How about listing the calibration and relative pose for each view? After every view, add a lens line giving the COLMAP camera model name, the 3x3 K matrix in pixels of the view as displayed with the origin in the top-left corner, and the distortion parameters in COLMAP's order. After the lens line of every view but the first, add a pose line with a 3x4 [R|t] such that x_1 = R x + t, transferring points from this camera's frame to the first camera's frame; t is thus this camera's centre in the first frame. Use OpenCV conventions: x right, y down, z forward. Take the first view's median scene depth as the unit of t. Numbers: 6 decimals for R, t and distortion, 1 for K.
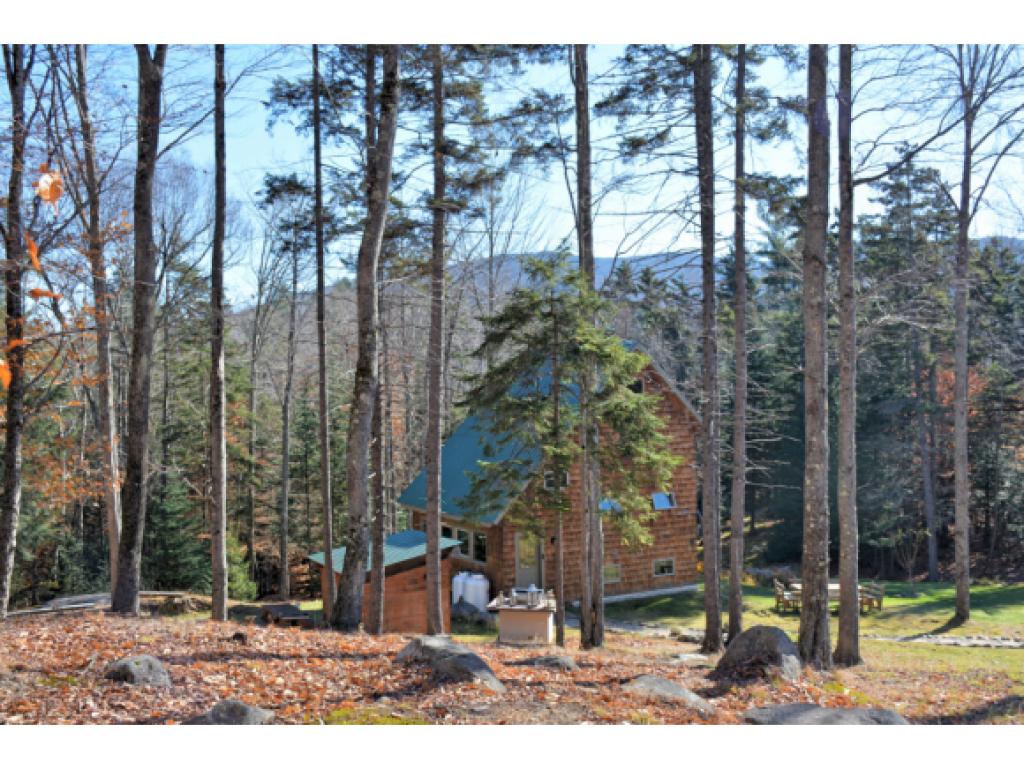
lens RADIAL K [[1080.4, 0, 511.7], [0, 1080.4, 385.6], [0, 0, 1]] dist [-0.016959, 0.000000]
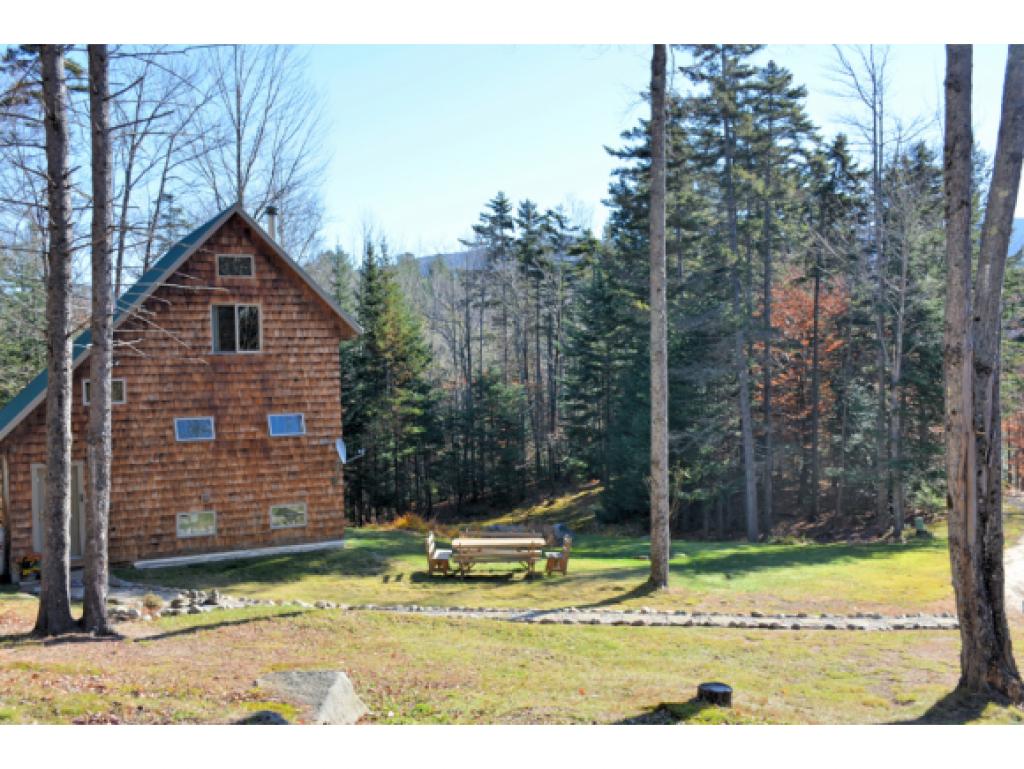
lens RADIAL K [[1080.4, 0, 512.3], [0, 1080.4, 383.6], [0, 0, 1]] dist [-0.016959, 0.000000]
pose [[0.999892, -0.004462, -0.013997, 0.230901], [0.004655, 0.999894, 0.013778, 0.053327], [0.013934, -0.013842, 0.999807, 0.212153]]
